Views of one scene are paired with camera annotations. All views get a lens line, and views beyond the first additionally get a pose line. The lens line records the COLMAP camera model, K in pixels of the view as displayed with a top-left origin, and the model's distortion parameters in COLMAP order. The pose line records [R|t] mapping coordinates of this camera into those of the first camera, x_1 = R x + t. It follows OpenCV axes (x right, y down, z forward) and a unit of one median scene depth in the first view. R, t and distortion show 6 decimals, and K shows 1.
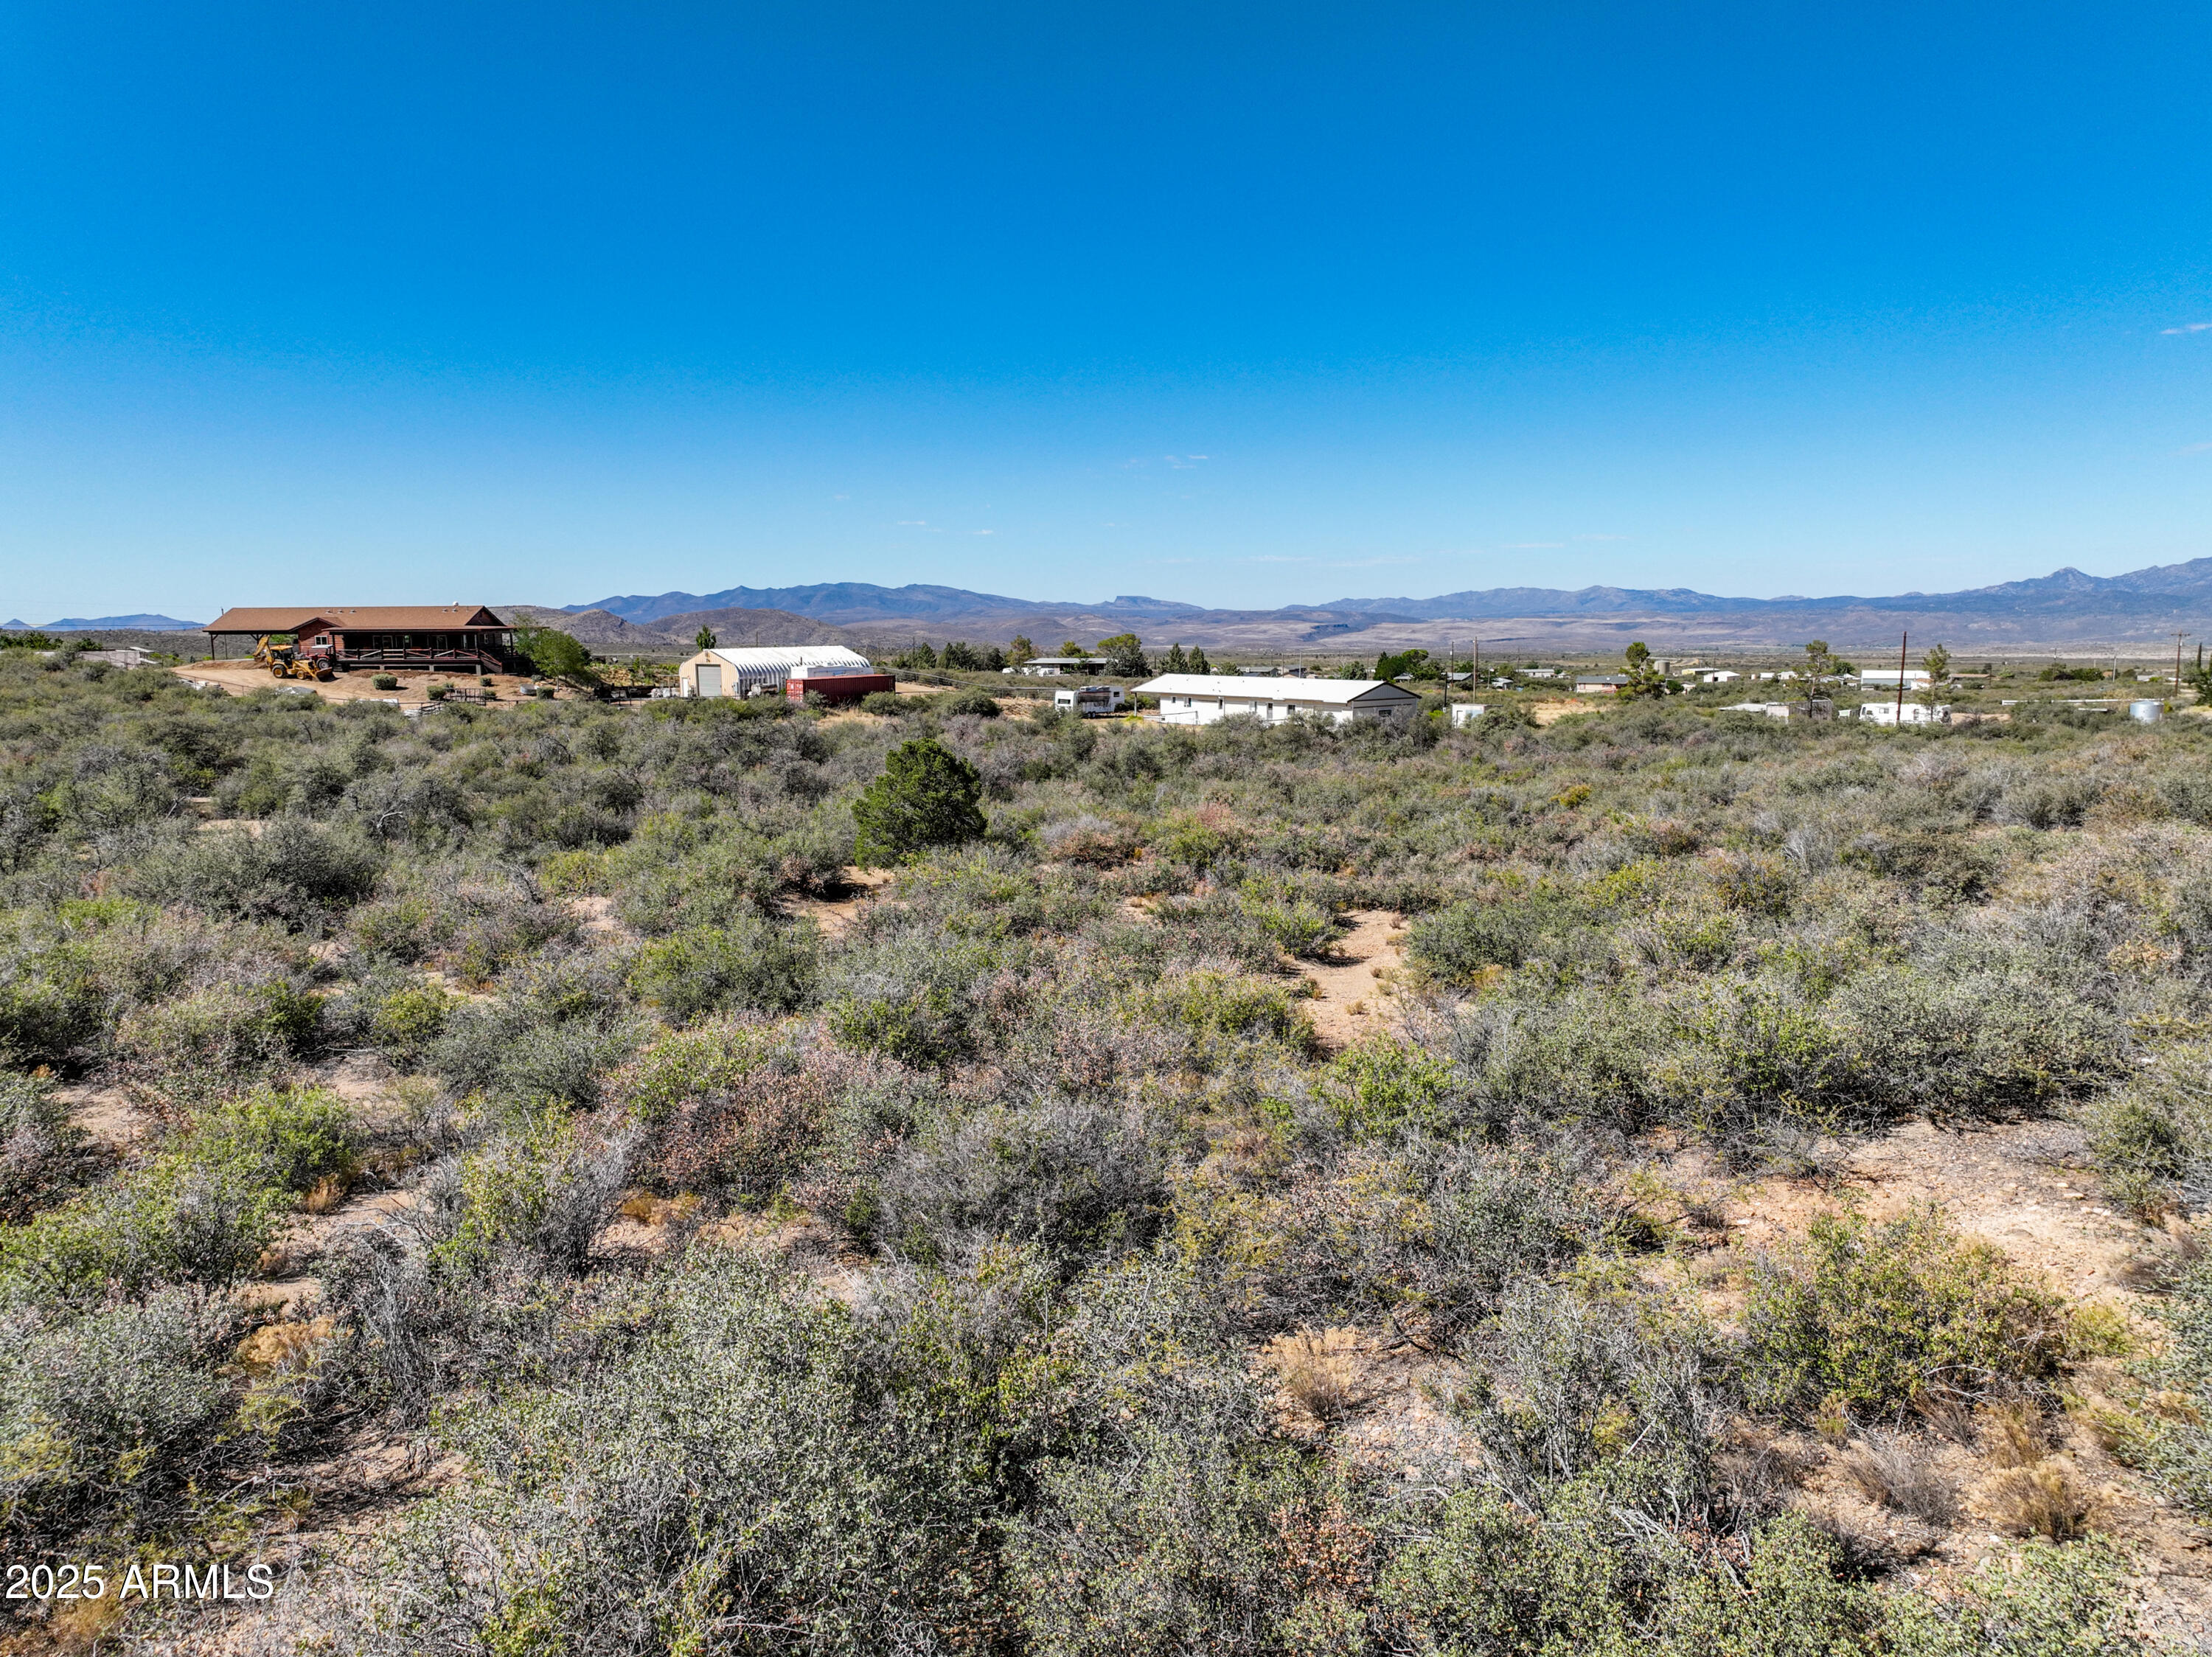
lens RADIAL K [[1551.8, 0, 1108.1], [0, 1551.8, 828.0], [0, 0, 1]] dist [0.001806, 0.016311]
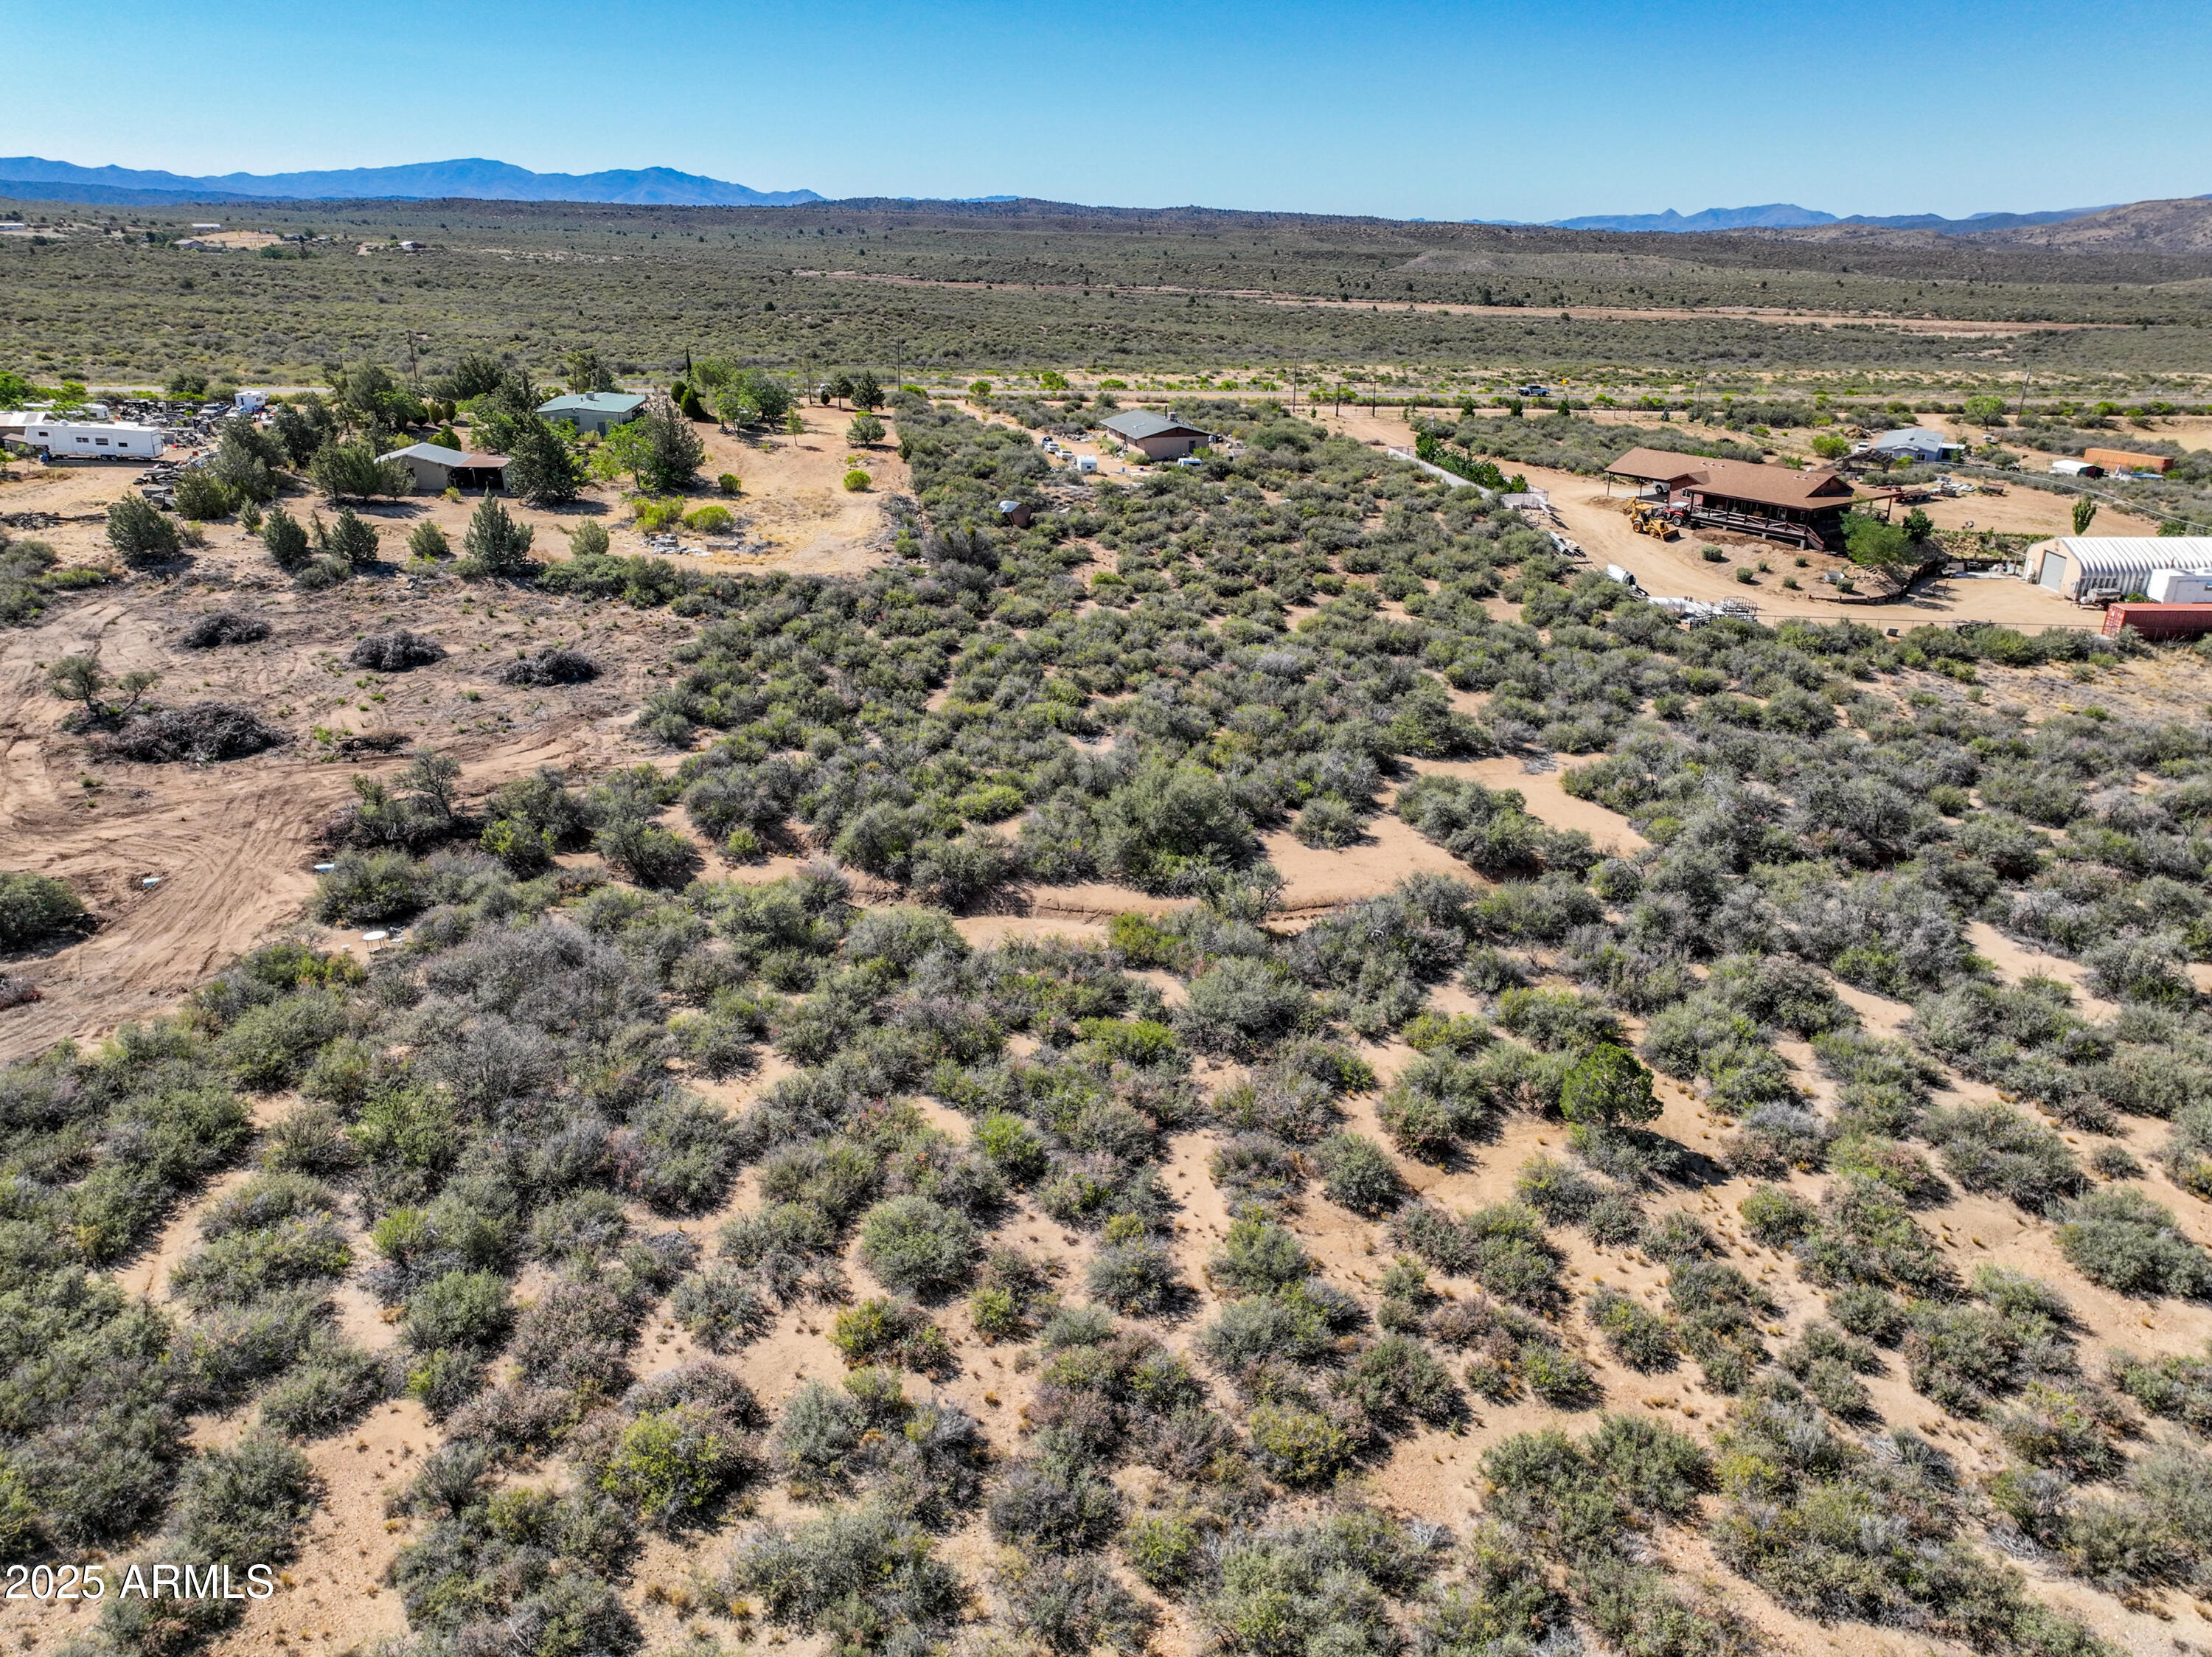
lens RADIAL K [[1551.8, 0, 1107.4], [0, 1551.8, 825.6], [0, 0, 1]] dist [0.001806, 0.016311]
pose [[0.596404, 0.303416, -0.743130, 0.174876], [-0.114783, 0.948528, 0.295159, -0.180532], [0.794435, -0.090736, 0.600533, -0.062411]]
